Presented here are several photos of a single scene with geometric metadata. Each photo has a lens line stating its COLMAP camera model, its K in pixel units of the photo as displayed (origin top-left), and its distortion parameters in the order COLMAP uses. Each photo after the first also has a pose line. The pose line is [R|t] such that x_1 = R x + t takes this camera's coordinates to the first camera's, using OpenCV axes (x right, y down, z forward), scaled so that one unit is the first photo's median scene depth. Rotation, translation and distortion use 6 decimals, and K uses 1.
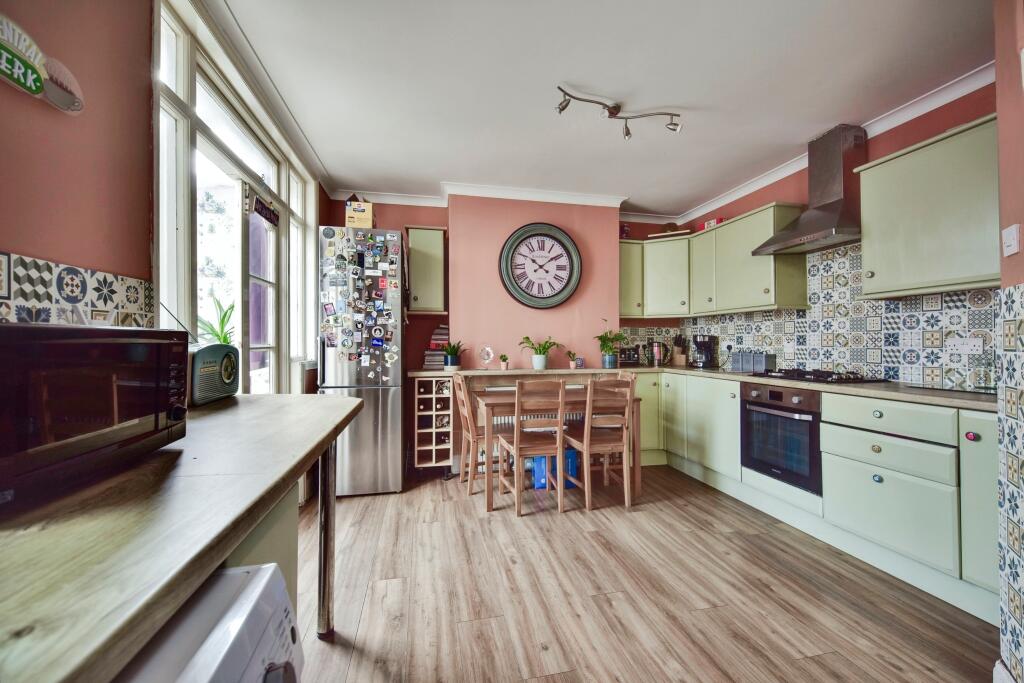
lens RADIAL K [[401.1, 0, 511.3], [0, 401.1, 346.8], [0, 0, 1]] dist [-0.002378, -0.000355]
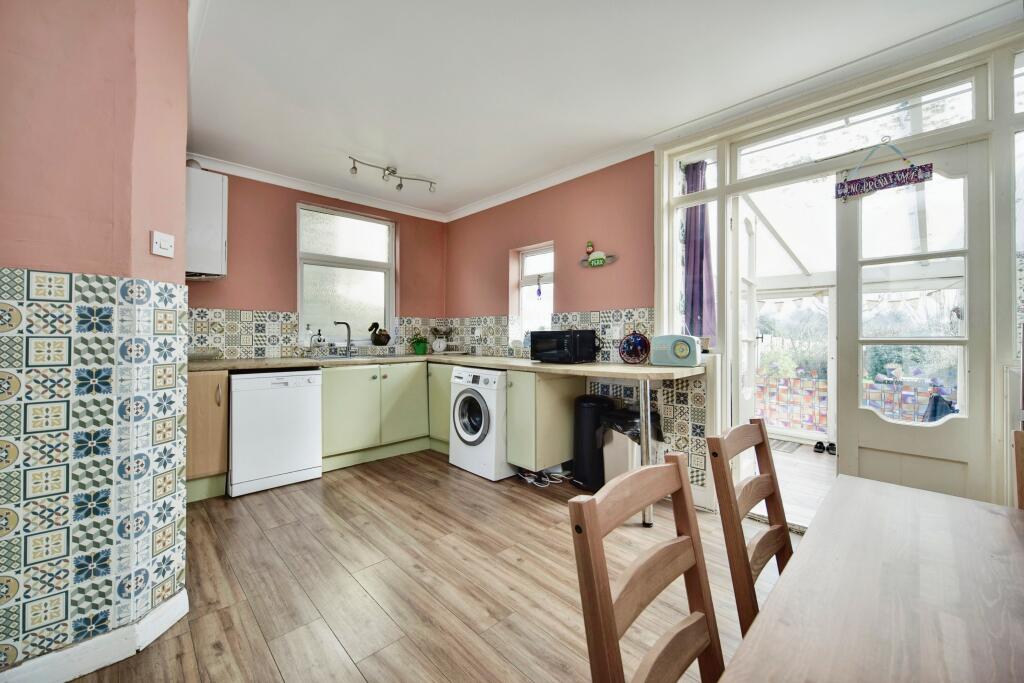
lens RADIAL K [[401.1, 0, 510.5], [0, 401.1, 331.7], [0, 0, 1]] dist [-0.002378, -0.000355]
pose [[-0.855960, -0.011262, -0.516919, 0.516292], [-0.012097, 0.999925, -0.001755, -0.003815], [0.516900, 0.004751, -0.856033, 1.353987]]
